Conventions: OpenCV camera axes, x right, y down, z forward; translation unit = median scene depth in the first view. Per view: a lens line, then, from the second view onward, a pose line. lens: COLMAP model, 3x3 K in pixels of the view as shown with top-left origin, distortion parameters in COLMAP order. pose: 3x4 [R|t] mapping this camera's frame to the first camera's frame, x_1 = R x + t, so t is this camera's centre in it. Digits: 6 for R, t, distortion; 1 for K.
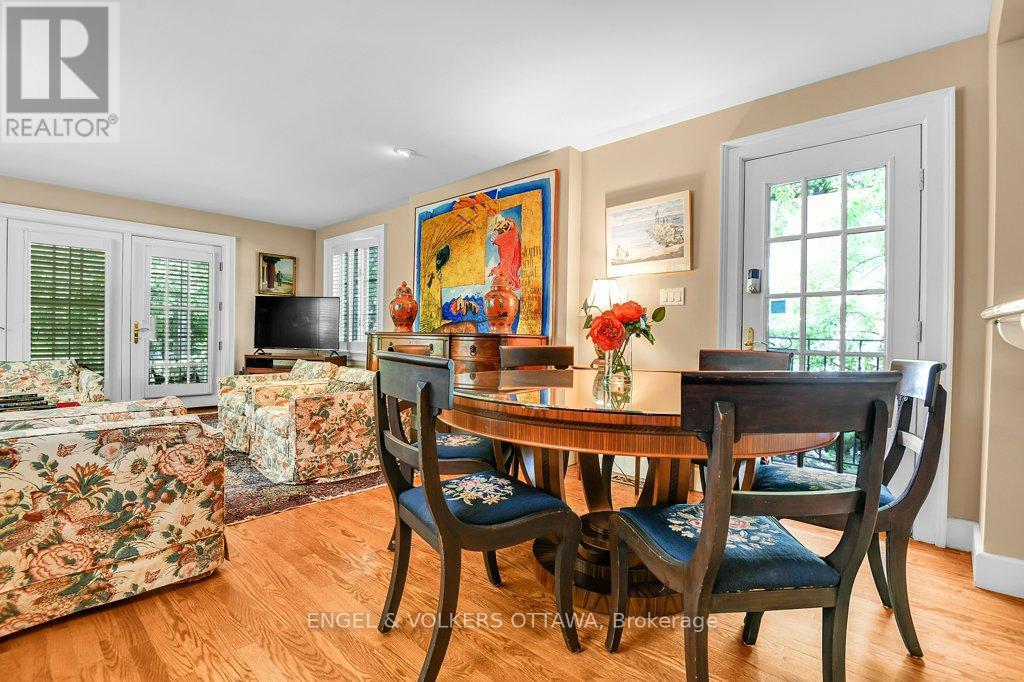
lens RADIAL K [[470.9, 0, 504.2], [0, 470.9, 343.6], [0, 0, 1]] dist [-0.022183, -0.001815]
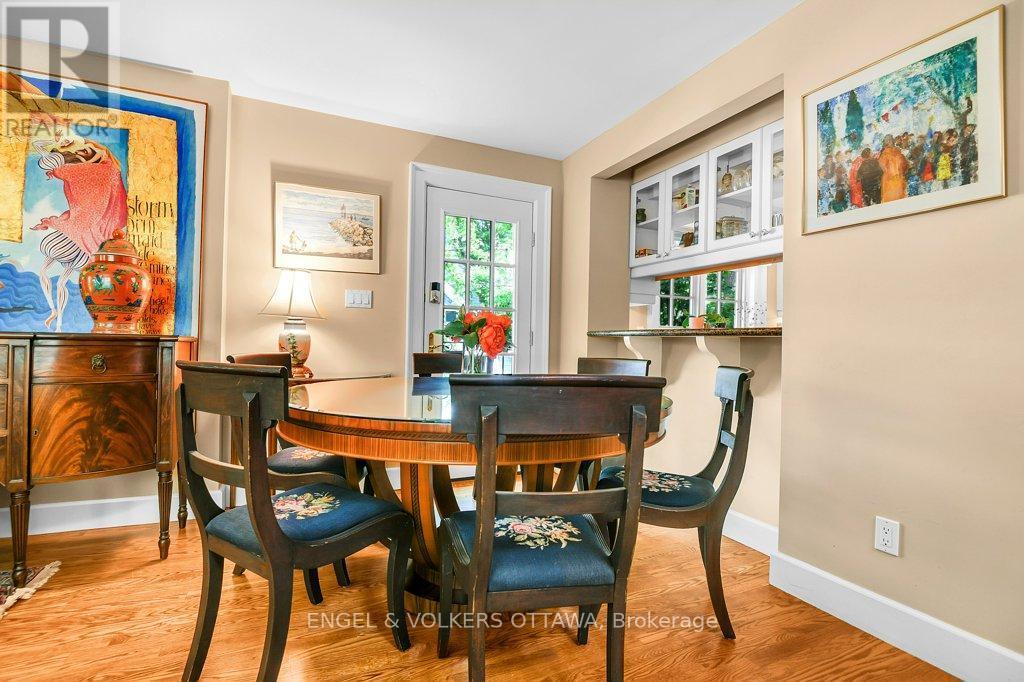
lens RADIAL K [[470.9, 0, 505.4], [0, 470.9, 340.9], [0, 0, 1]] dist [-0.022183, -0.001815]
pose [[0.375939, 0.001134, 0.926644, -0.424975], [0.001099, 0.999998, -0.001669, -0.012145], [-0.926644, 0.001646, 0.375937, 0.365141]]
